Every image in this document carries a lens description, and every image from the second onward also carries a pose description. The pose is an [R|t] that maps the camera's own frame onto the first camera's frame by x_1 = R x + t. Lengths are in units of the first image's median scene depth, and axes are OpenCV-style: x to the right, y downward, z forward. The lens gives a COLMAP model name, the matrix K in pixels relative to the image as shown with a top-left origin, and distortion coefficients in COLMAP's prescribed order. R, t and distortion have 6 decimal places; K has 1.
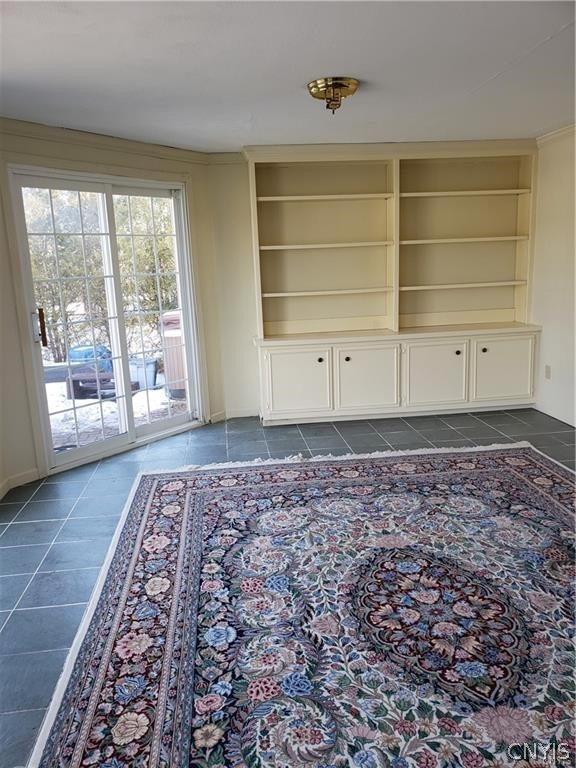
lens RADIAL K [[608.7, 0, 288.4], [0, 608.7, 374.8], [0, 0, 1]] dist [0.028187, -0.008785]
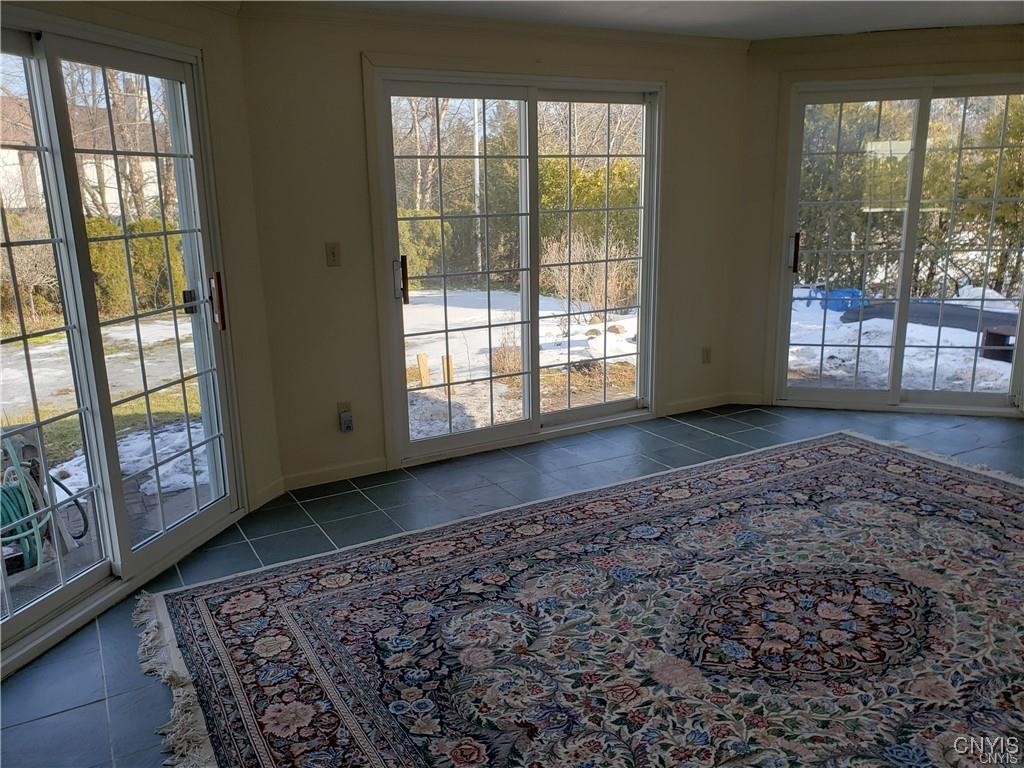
lens RADIAL K [[821.6, 0, 512.0], [0, 821.6, 384.0], [0, 0, 1]] dist [0.031173, 0.043735]
pose [[0.405564, 0.255626, -0.877595, 0.956967], [-0.179534, 0.963675, 0.197731, -0.086082], [0.896262, 0.077366, 0.436726, 0.082732]]
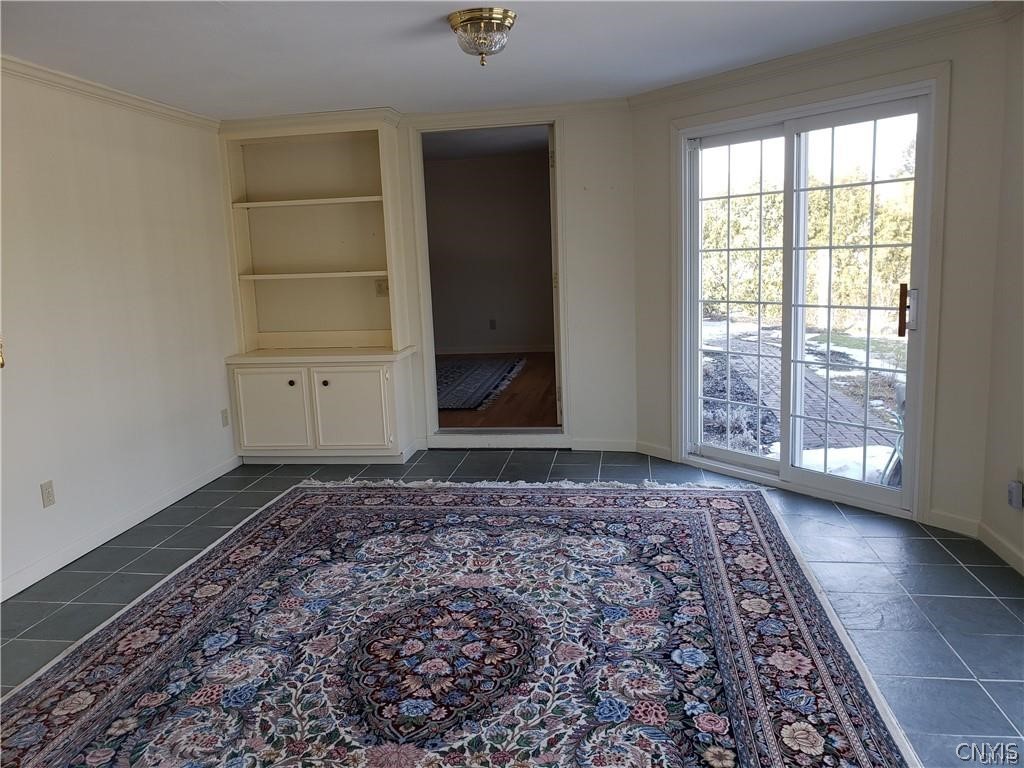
lens RADIAL K [[811.6, 0, 502.6], [0, 811.6, 381.7], [0, 0, 1]] dist [0.028187, -0.008785]
pose [[-0.961596, 0.036567, 0.272020, -0.168927], [0.128959, 0.935070, 0.330173, -0.335326], [-0.242285, 0.352573, -0.903875, 1.805222]]
